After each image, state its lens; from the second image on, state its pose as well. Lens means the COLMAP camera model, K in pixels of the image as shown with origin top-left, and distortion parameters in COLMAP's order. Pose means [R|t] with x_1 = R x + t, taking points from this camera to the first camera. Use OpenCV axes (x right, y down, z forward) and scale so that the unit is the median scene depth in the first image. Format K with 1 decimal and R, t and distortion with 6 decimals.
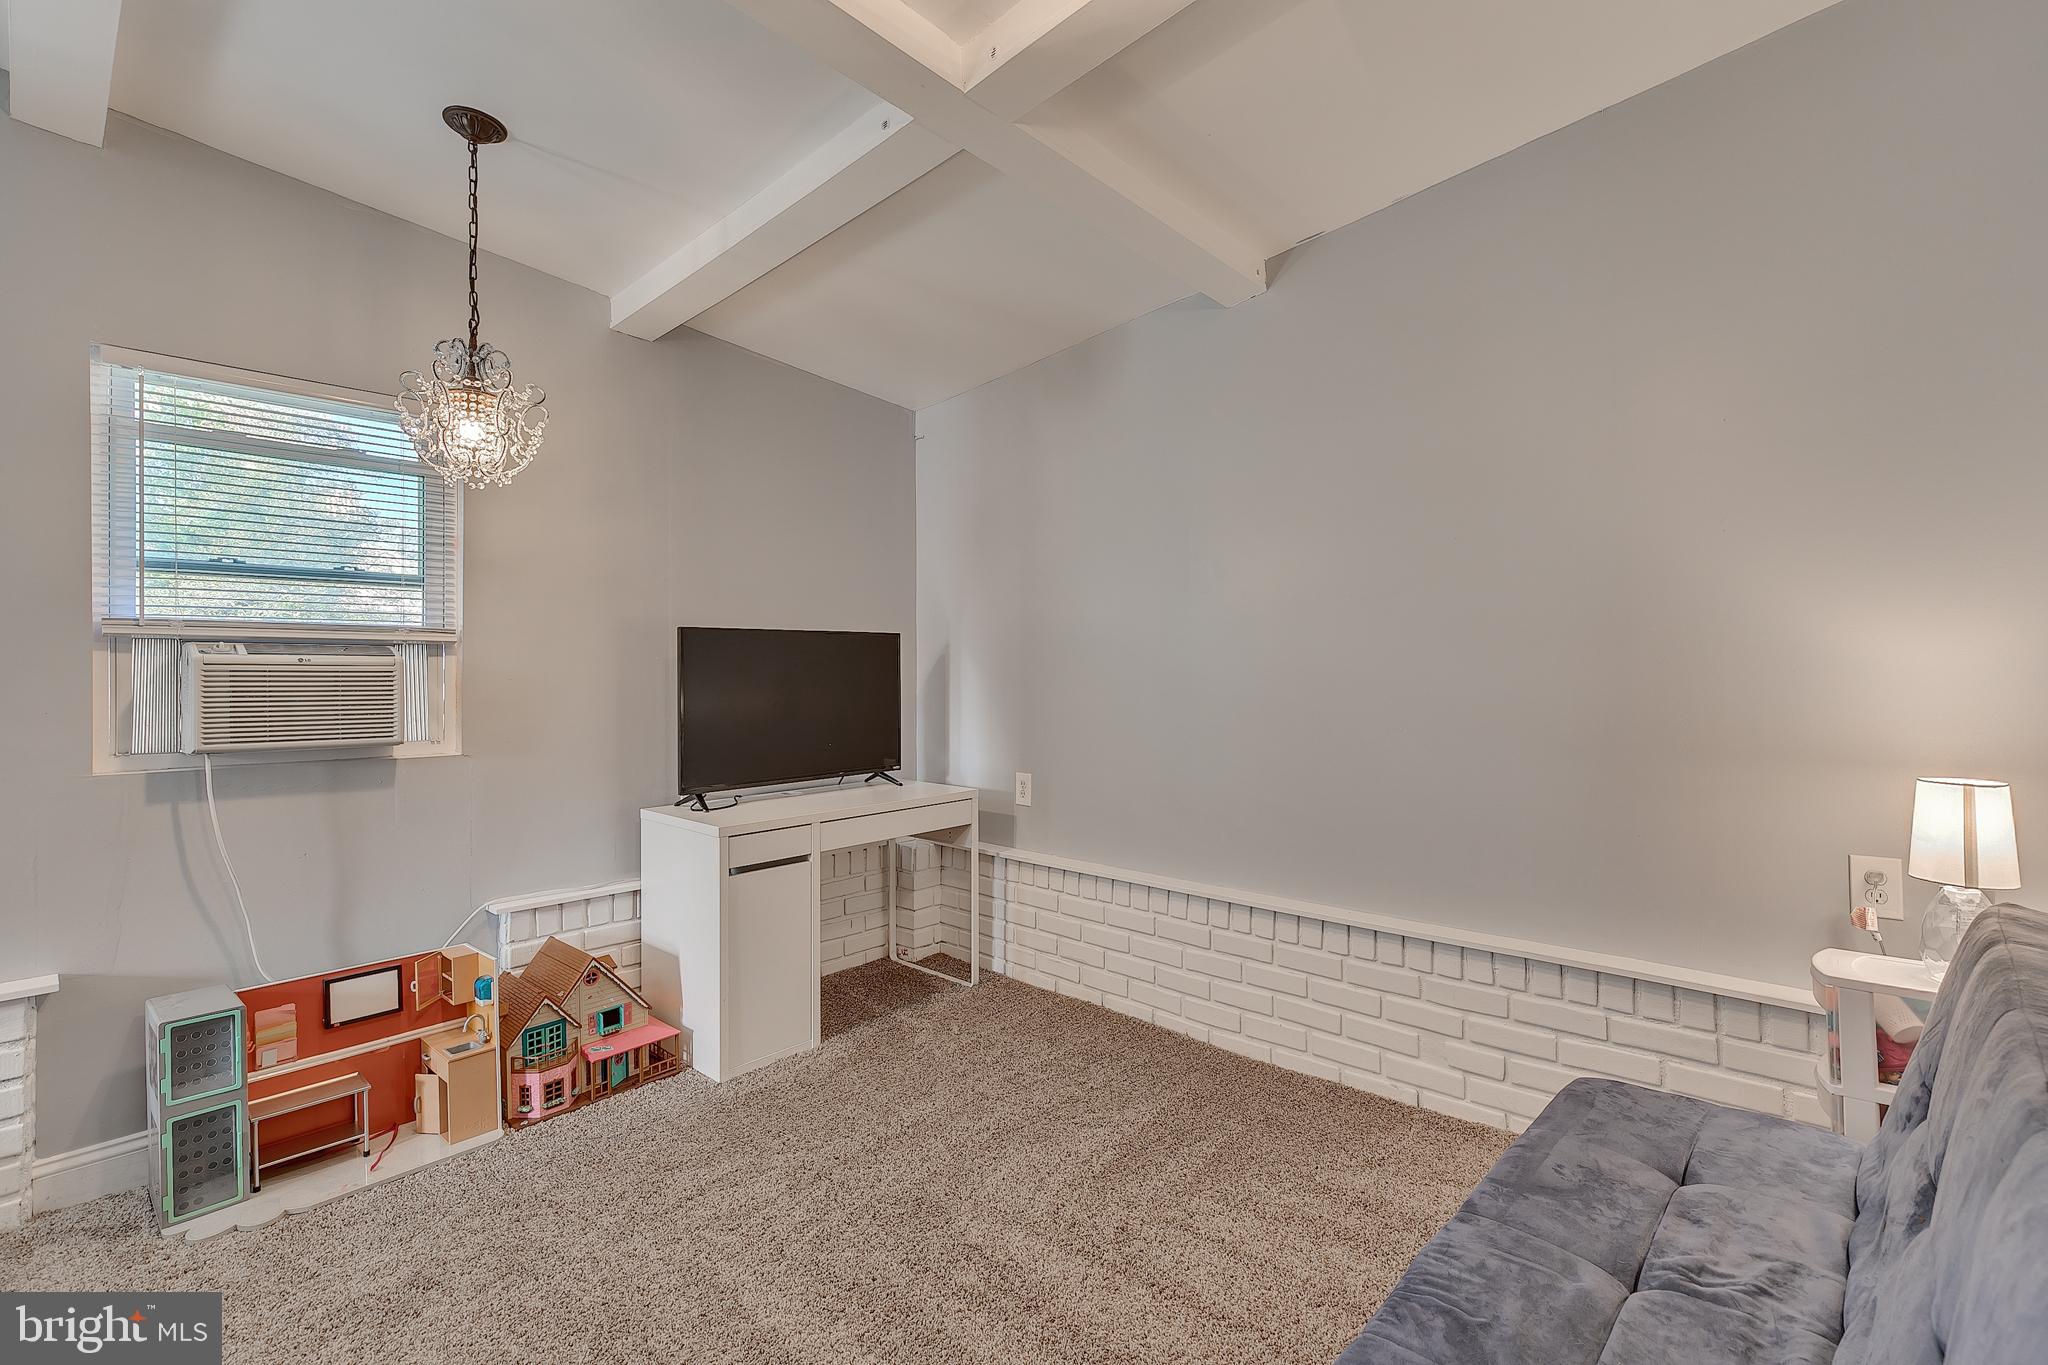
lens RADIAL K [[909.9, 0, 1031.0], [0, 909.9, 684.3], [0, 0, 1]] dist [0.005551, -0.001163]
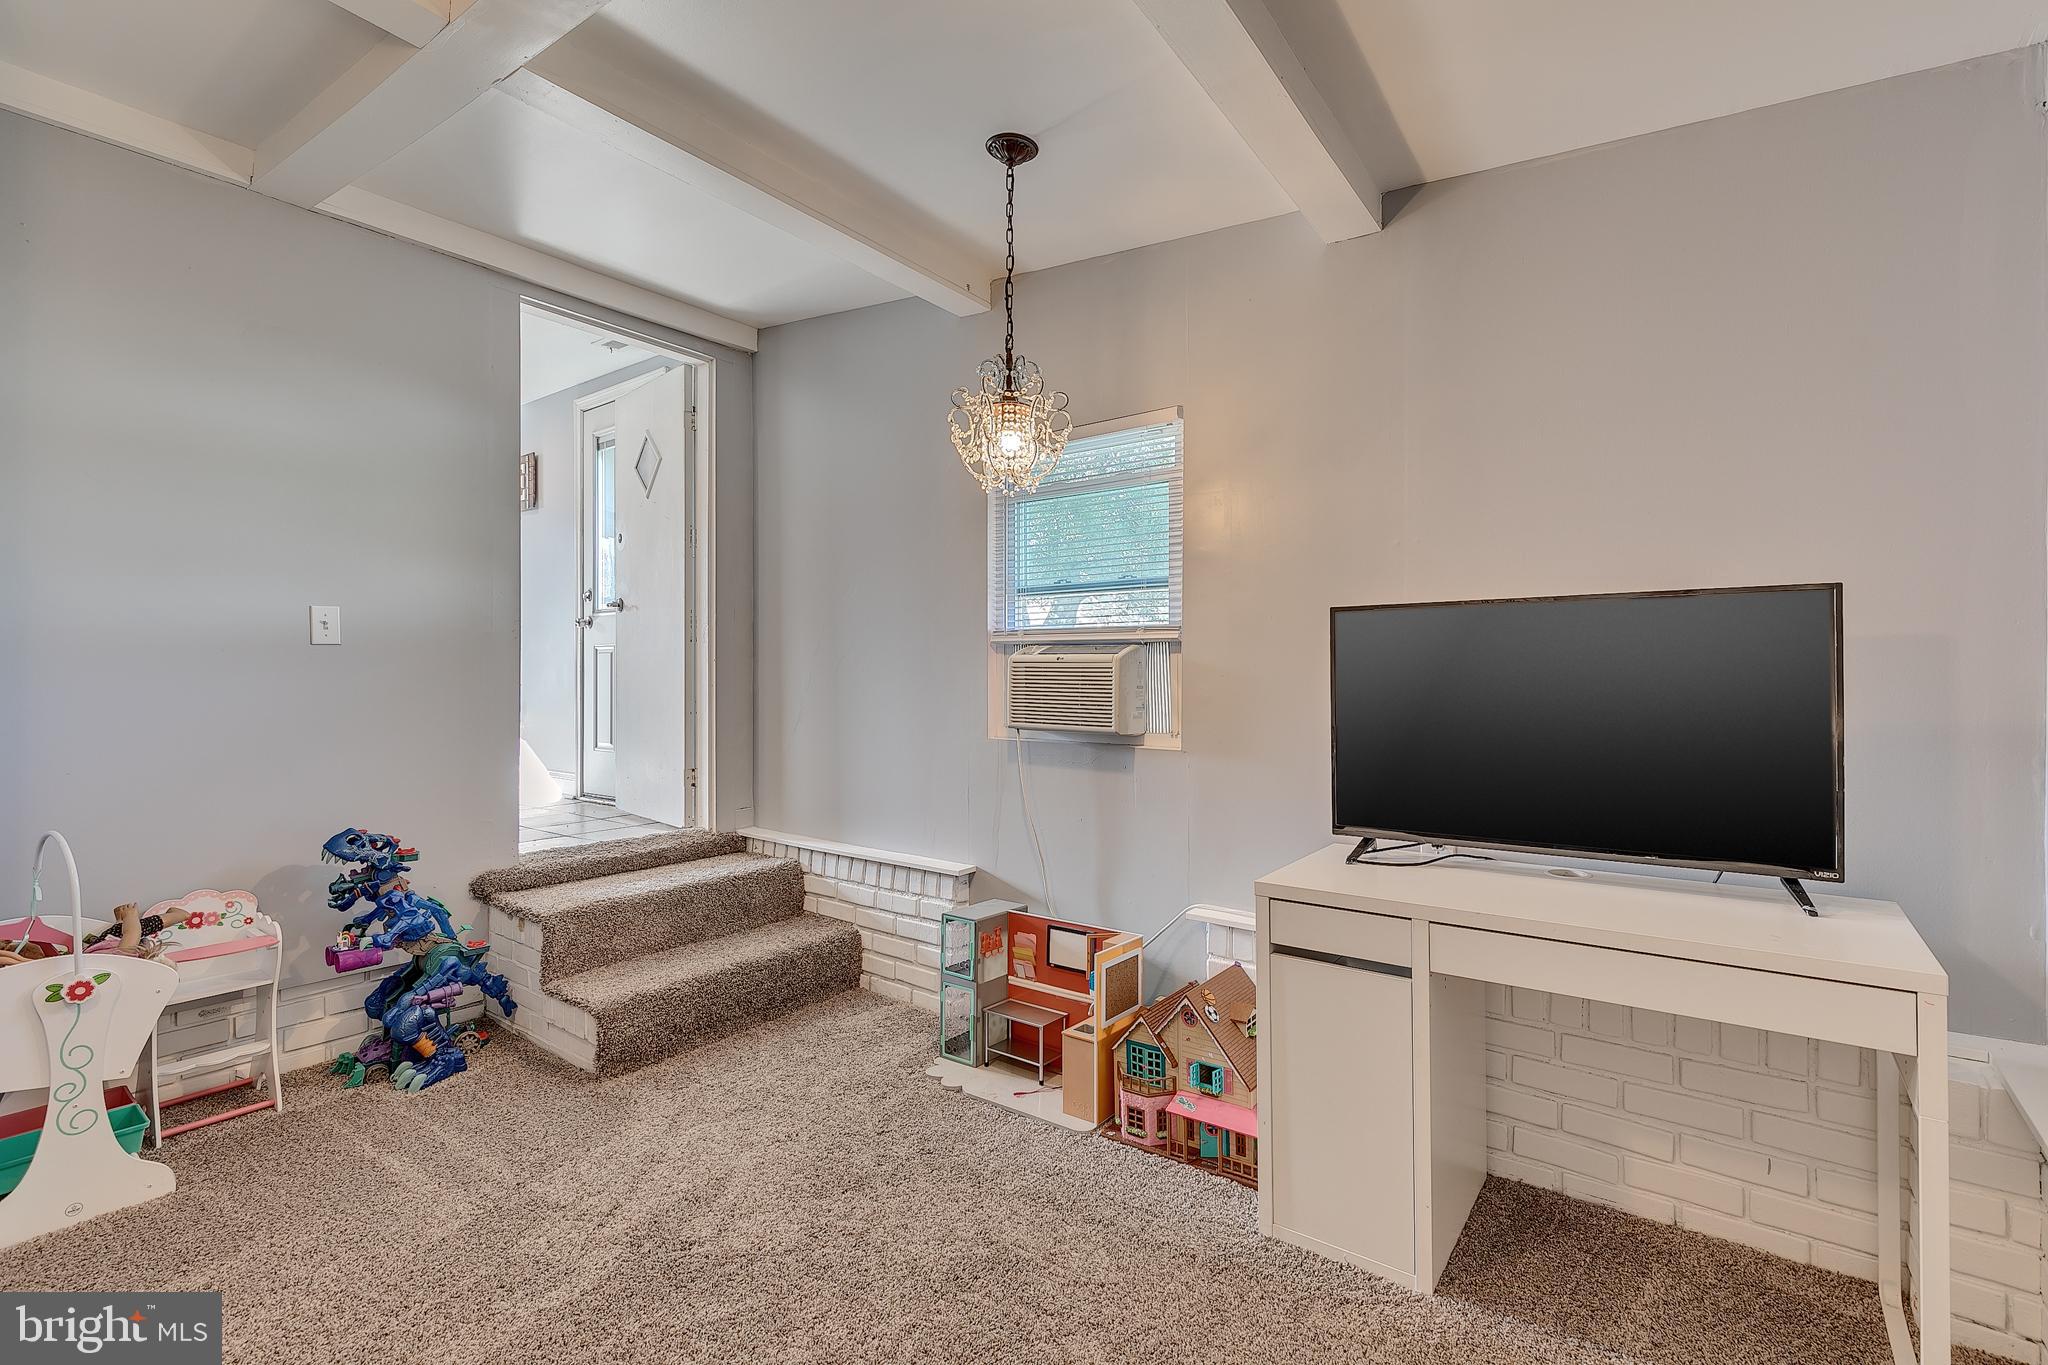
lens RADIAL K [[909.9, 0, 1032.5], [0, 909.9, 669.9], [0, 0, 1]] dist [0.005551, -0.001163]
pose [[0.111953, 0.006395, -0.993693, 0.370078], [-0.008231, 0.999951, 0.005508, -0.015884], [0.993679, 0.007562, 0.112000, 0.753492]]
